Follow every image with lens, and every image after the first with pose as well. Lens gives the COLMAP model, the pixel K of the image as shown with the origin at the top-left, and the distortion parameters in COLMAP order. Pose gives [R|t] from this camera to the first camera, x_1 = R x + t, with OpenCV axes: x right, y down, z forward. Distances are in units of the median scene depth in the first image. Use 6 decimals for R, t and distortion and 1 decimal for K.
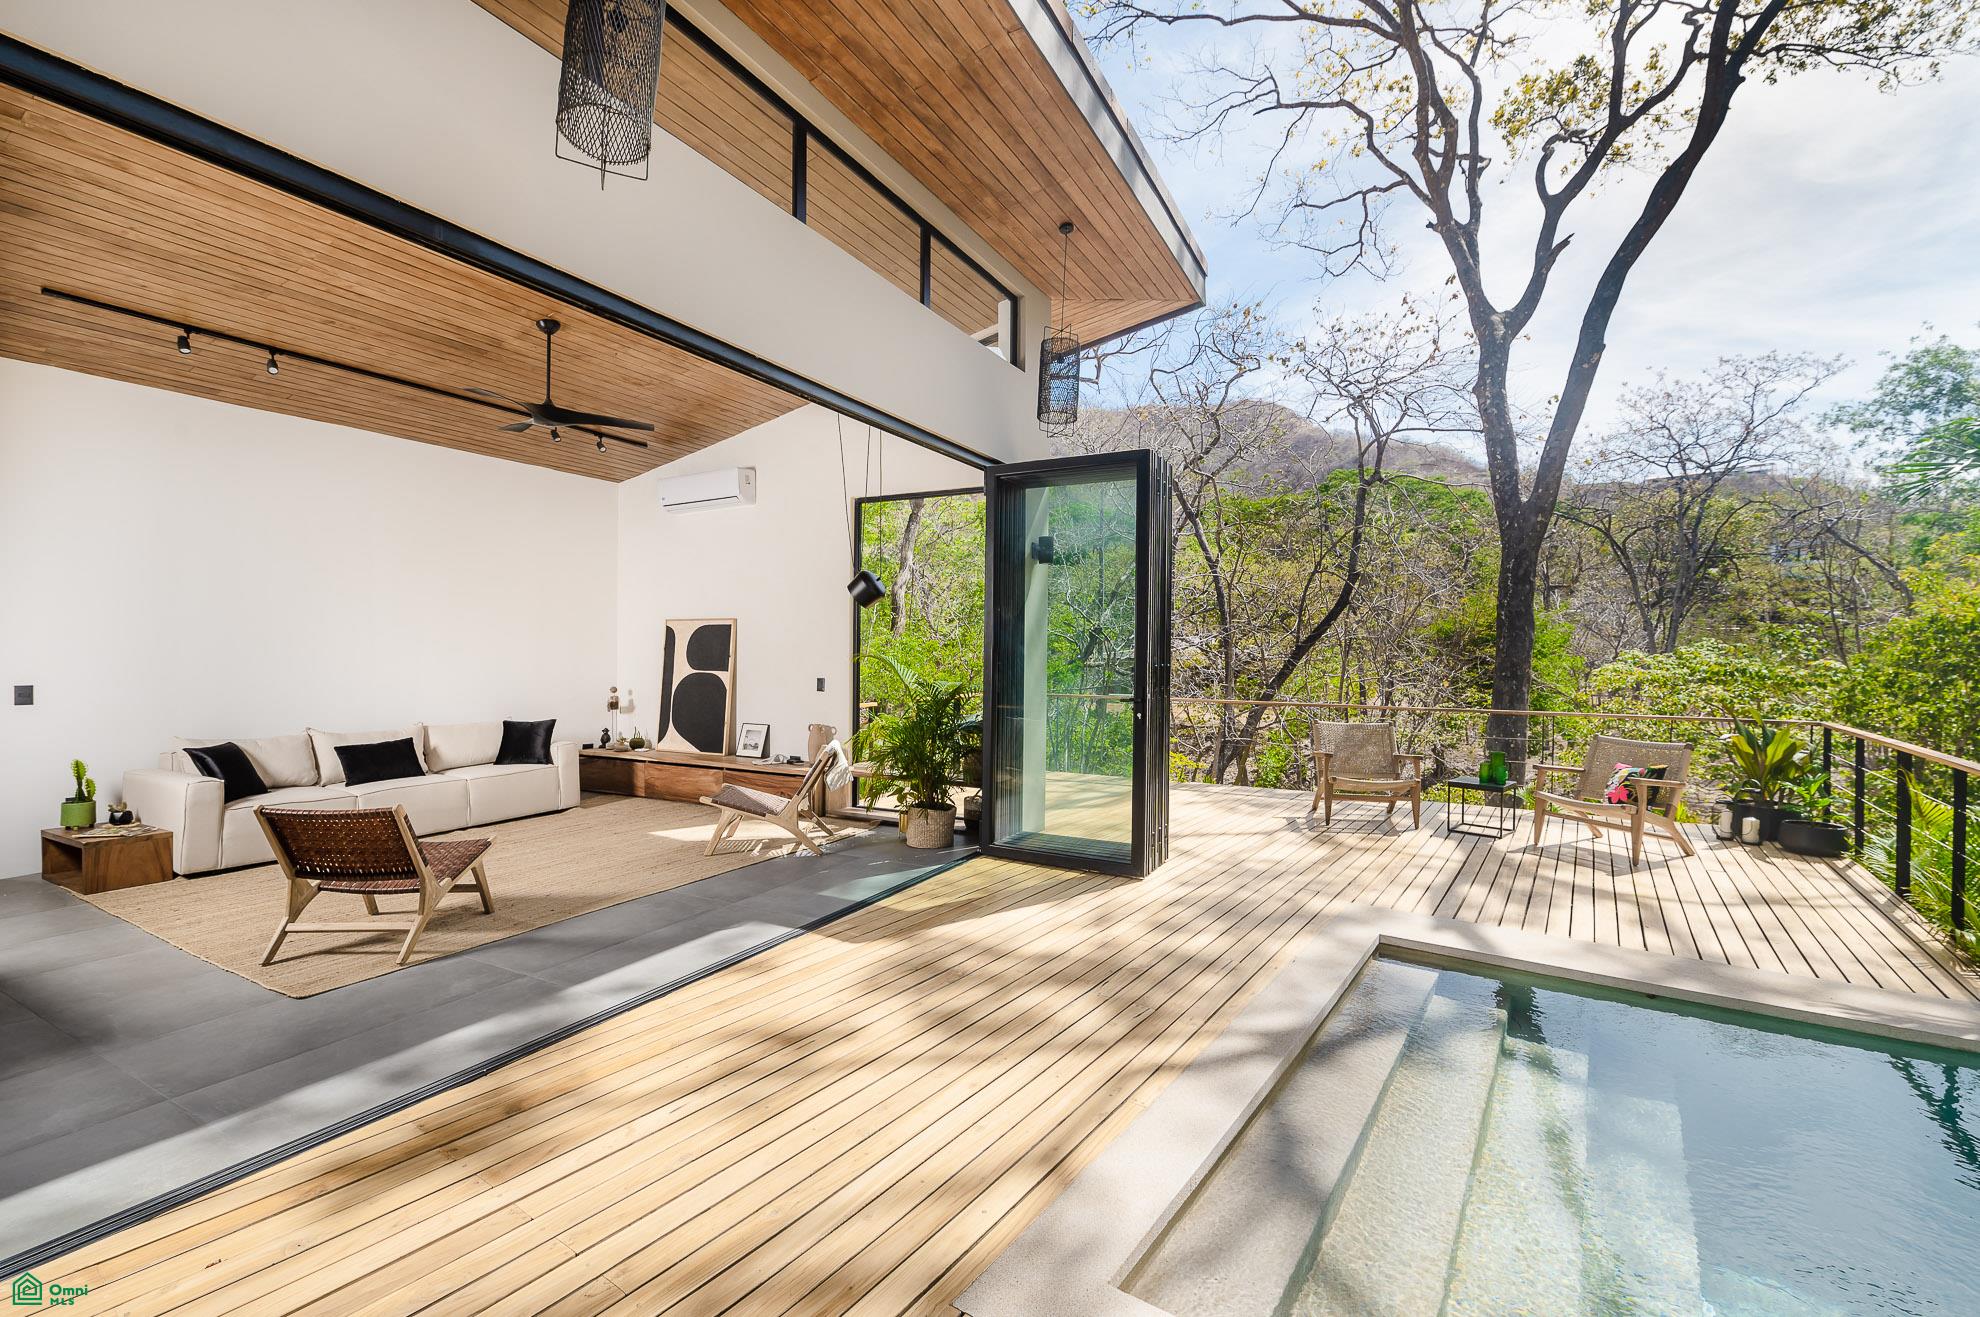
lens RADIAL K [[864.3, 0, 990.1], [0, 864.3, 648.6], [0, 0, 1]] dist [-0.006762, -0.000191]
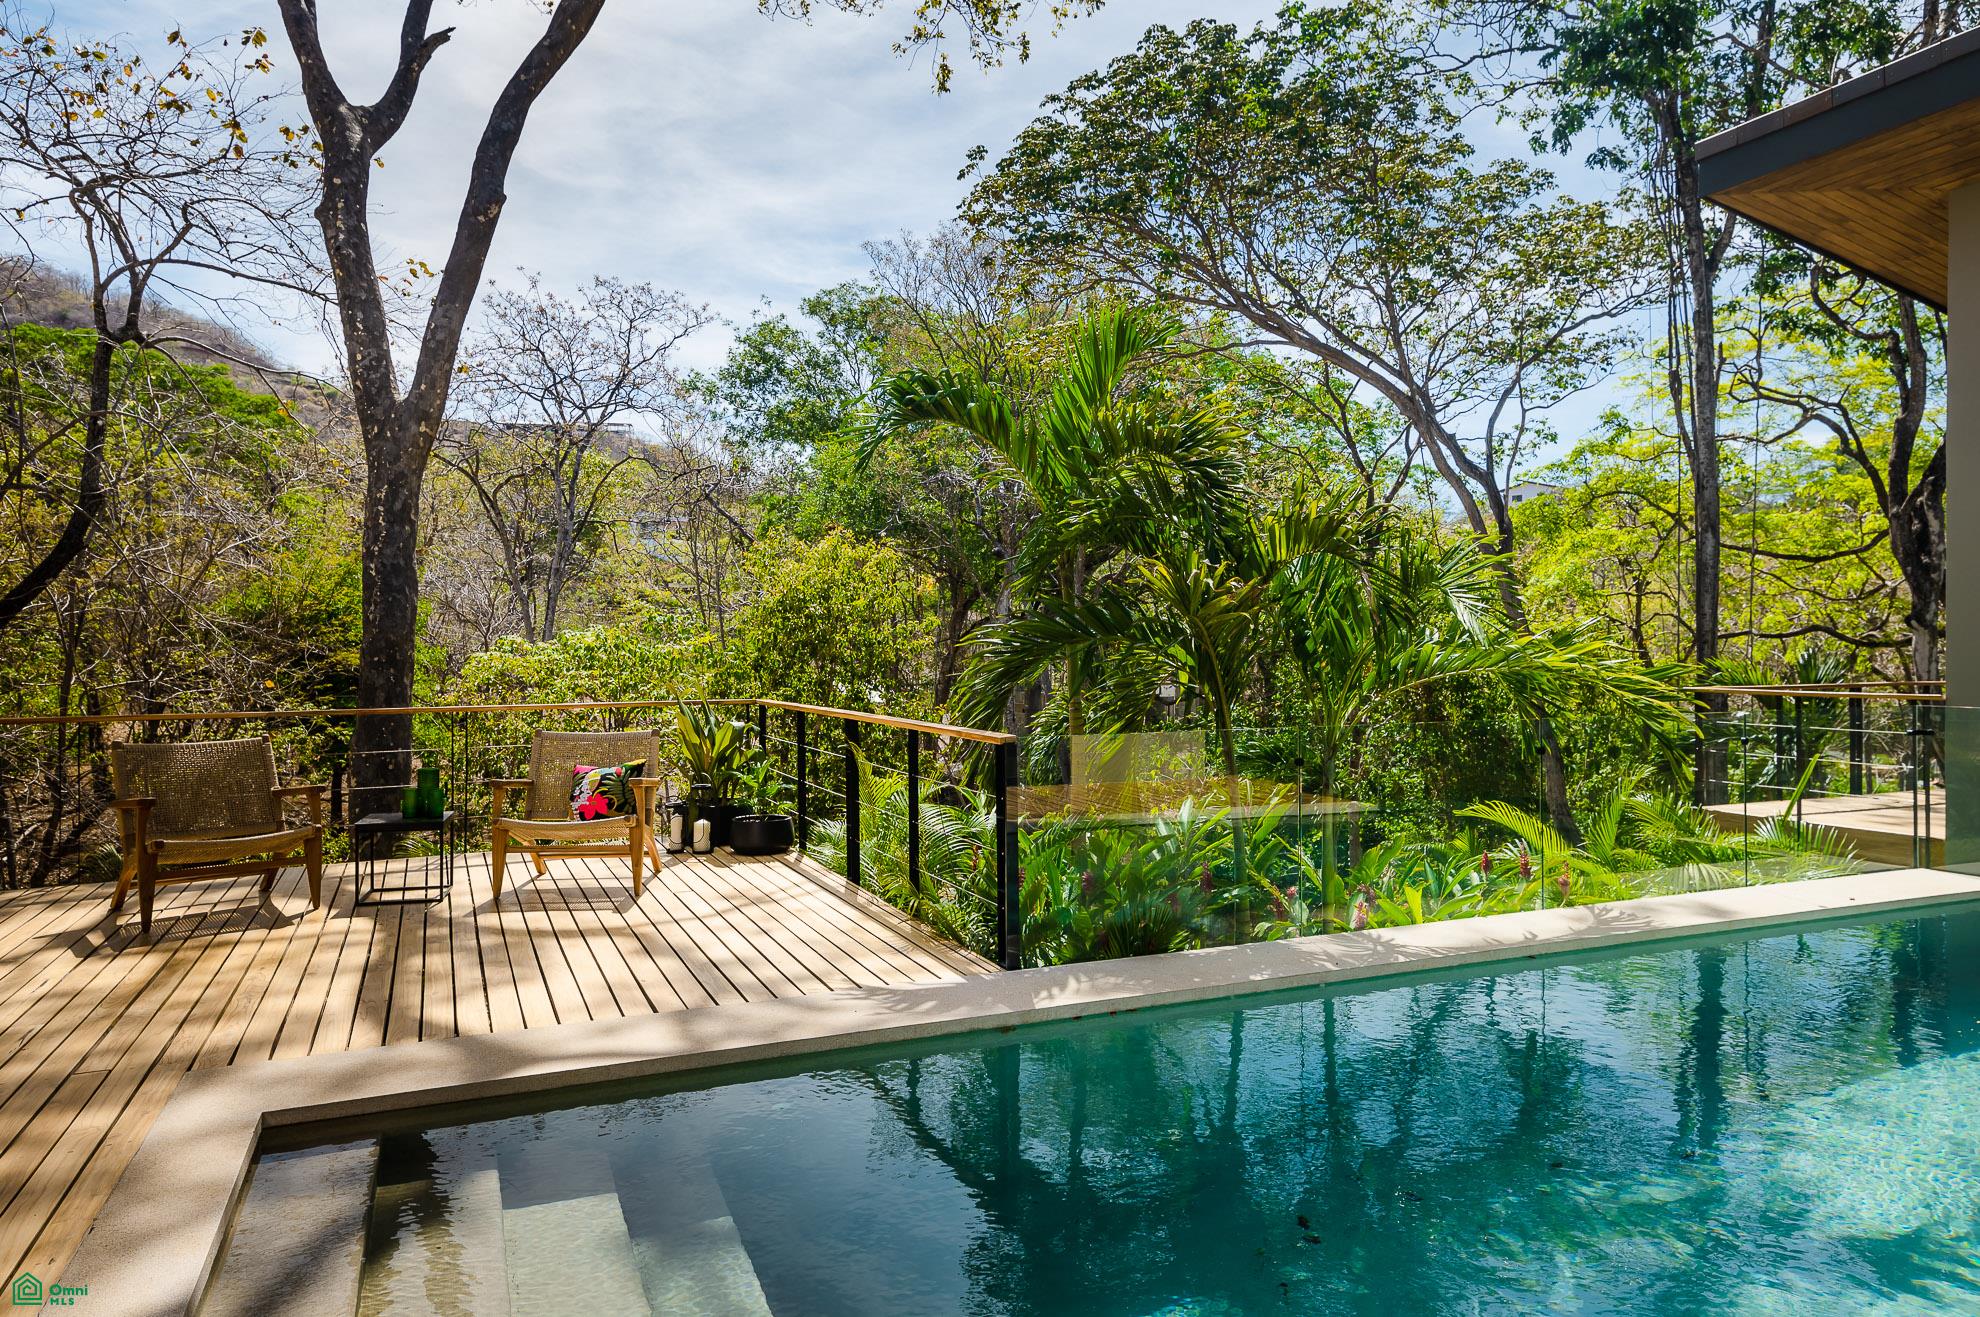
lens RADIAL K [[1254.8, 0, 1007.8], [0, 1254.8, 660.1], [0, 0, 1]] dist [0.031225, -0.007467]
pose [[0.506566, -0.018207, 0.862009, 0.008005], [0.007774, 0.999833, 0.016549, 0.016567], [-0.862166, -0.001682, 0.506623, 0.087678]]
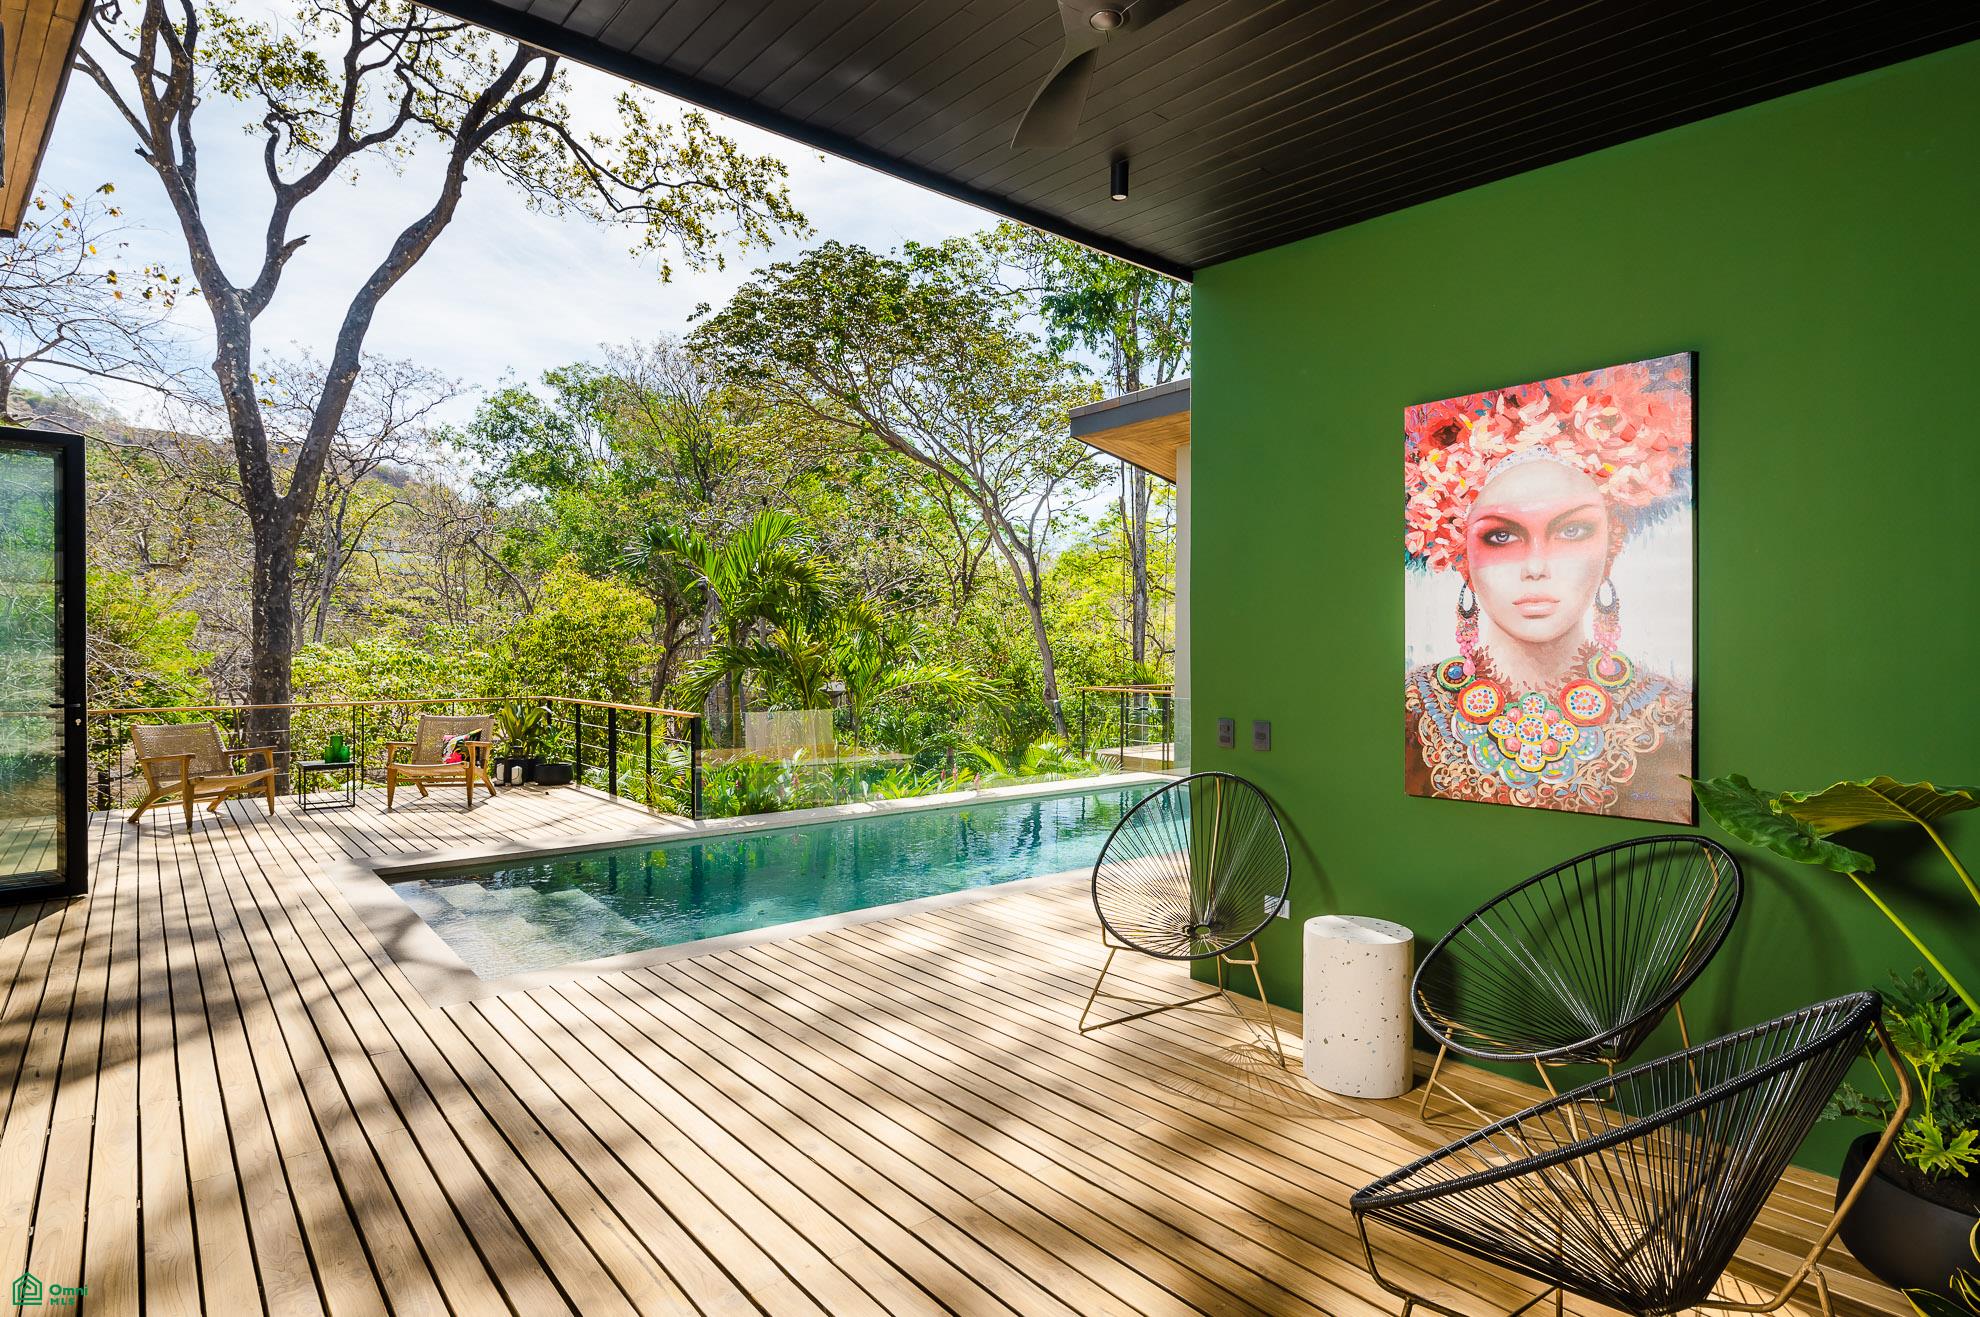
lens RADIAL K [[1102.8, 0, 1024.9], [0, 1102.8, 657.6], [0, 0, 1]] dist [-0.003257, 0.000468]
pose [[0.257924, -0.018376, 0.965990, -0.360653], [-0.001634, 0.999809, 0.019456, -0.010928], [-0.966164, -0.006597, 0.257845, -0.149967]]
